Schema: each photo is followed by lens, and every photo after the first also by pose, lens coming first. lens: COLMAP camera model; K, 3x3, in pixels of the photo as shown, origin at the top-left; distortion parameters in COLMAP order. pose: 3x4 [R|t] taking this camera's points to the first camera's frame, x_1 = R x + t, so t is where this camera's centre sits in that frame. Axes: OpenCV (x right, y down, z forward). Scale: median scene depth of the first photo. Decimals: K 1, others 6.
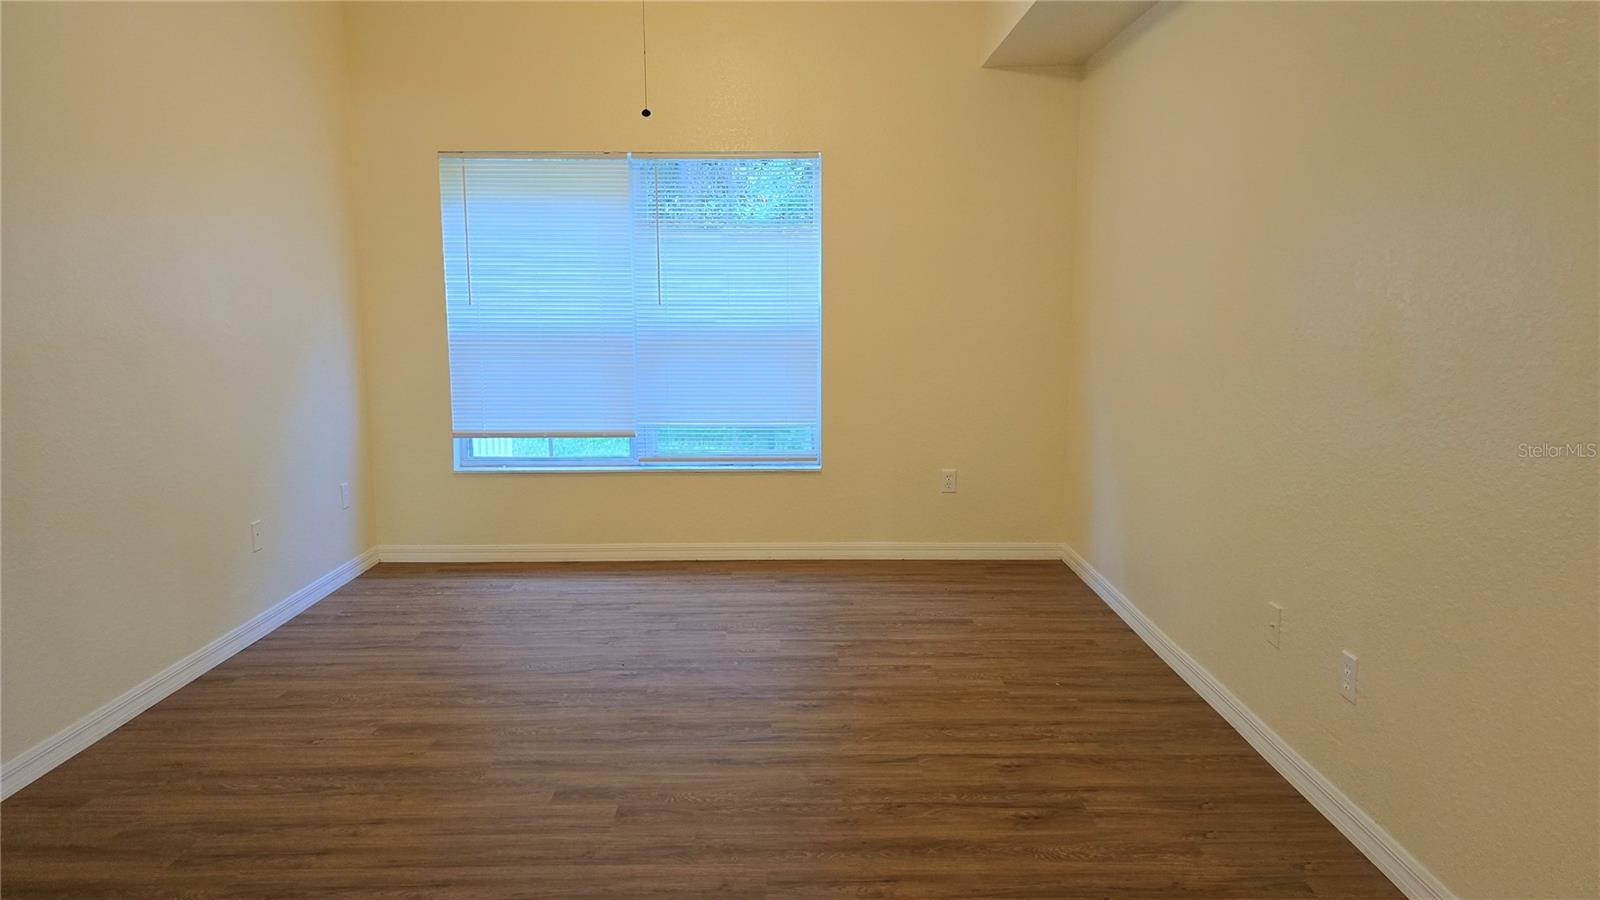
lens RADIAL K [[1067.0, 0, 790.3], [0, 1067.0, 457.3], [0, 0, 1]] dist [0.086785, -0.123267]
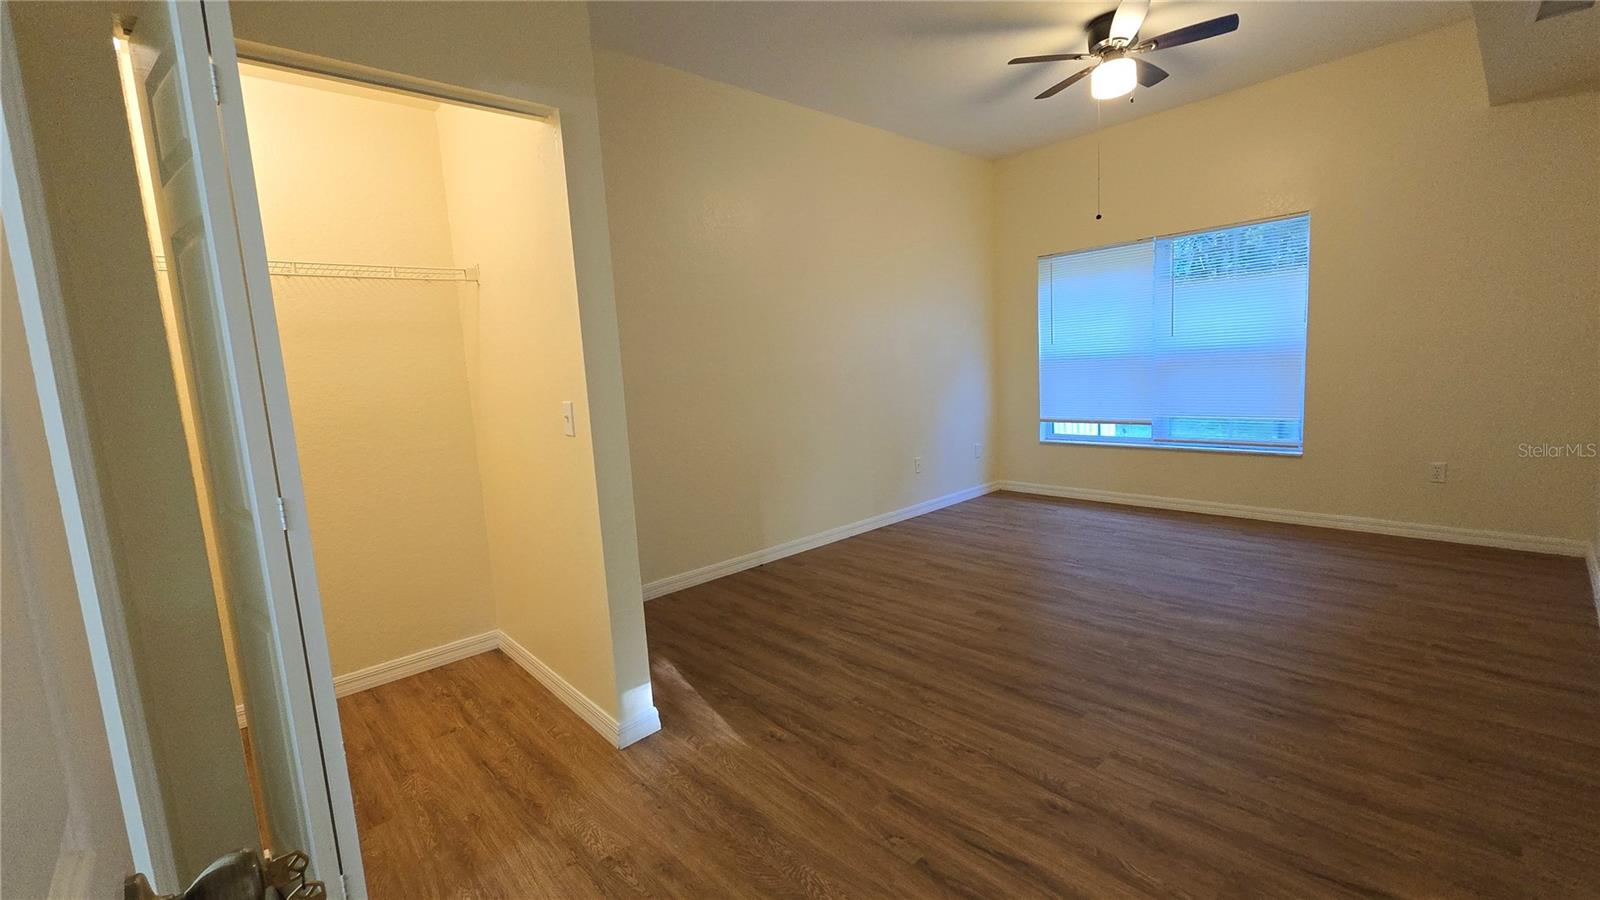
lens RADIAL K [[653.7, 0, 810.5], [0, 653.7, 447.7], [0, 0, 1]] dist [-0.003618, -0.000275]
pose [[0.675040, 0.059922, -0.735343, 0.279918], [-0.052799, 0.998064, 0.032861, 0.011202], [0.735889, 0.016642, 0.676898, 0.032226]]
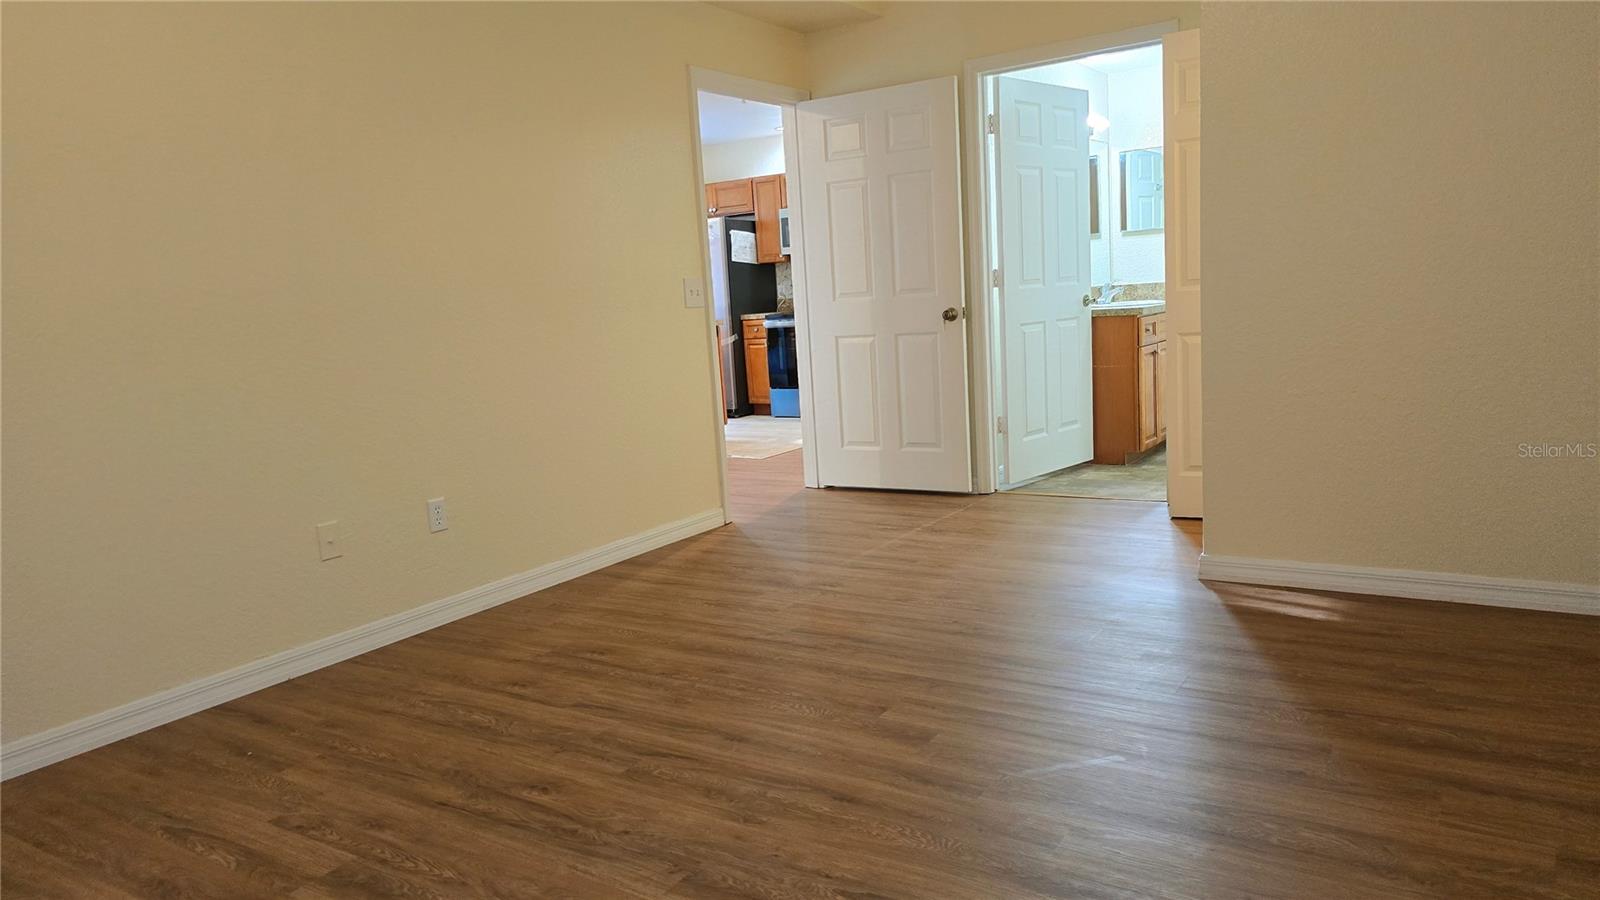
lens RADIAL K [[1067.0, 0, 790.3], [0, 1067.0, 457.3], [0, 0, 1]] dist [0.086785, -0.123267]
pose [[-0.824285, -0.033607, 0.565177, -0.450543], [0.147868, 0.950812, 0.272197, -0.126998], [-0.546525, 0.307940, -0.778771, 1.224671]]
